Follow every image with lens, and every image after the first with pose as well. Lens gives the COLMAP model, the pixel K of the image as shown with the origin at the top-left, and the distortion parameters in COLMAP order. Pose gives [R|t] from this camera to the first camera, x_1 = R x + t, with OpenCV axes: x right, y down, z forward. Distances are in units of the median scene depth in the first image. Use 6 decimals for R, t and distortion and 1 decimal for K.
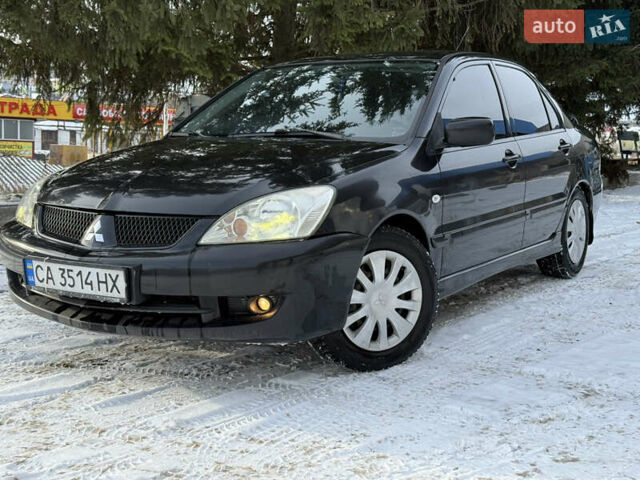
lens RADIAL K [[922.8, 0, 320.0], [0, 922.8, 240.0], [0, 0, 1]] dist [0.124073, -0.097931]
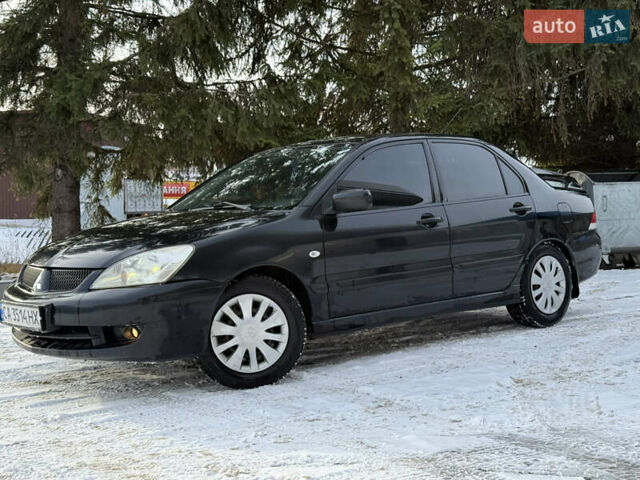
lens RADIAL K [[922.8, 0, 320.0], [0, 922.8, 240.0], [0, 0, 1]] dist [0.124073, -0.097931]
pose [[0.954736, -0.029958, -0.295943, 0.584394], [0.005203, 0.996445, -0.084086, 0.048494], [0.297410, 0.078740, 0.951498, -0.218884]]
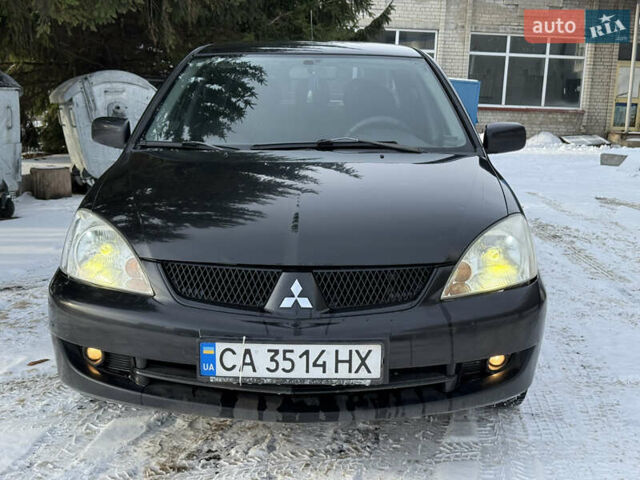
lens RADIAL K [[922.8, 0, 320.0], [0, 922.8, 240.0], [0, 0, 1]] dist [0.124073, -0.097931]
pose [[0.844046, -0.079934, 0.530280, -0.628596], [0.055695, 0.996548, 0.061569, -0.101018], [-0.533371, -0.022433, 0.845584, 0.341978]]
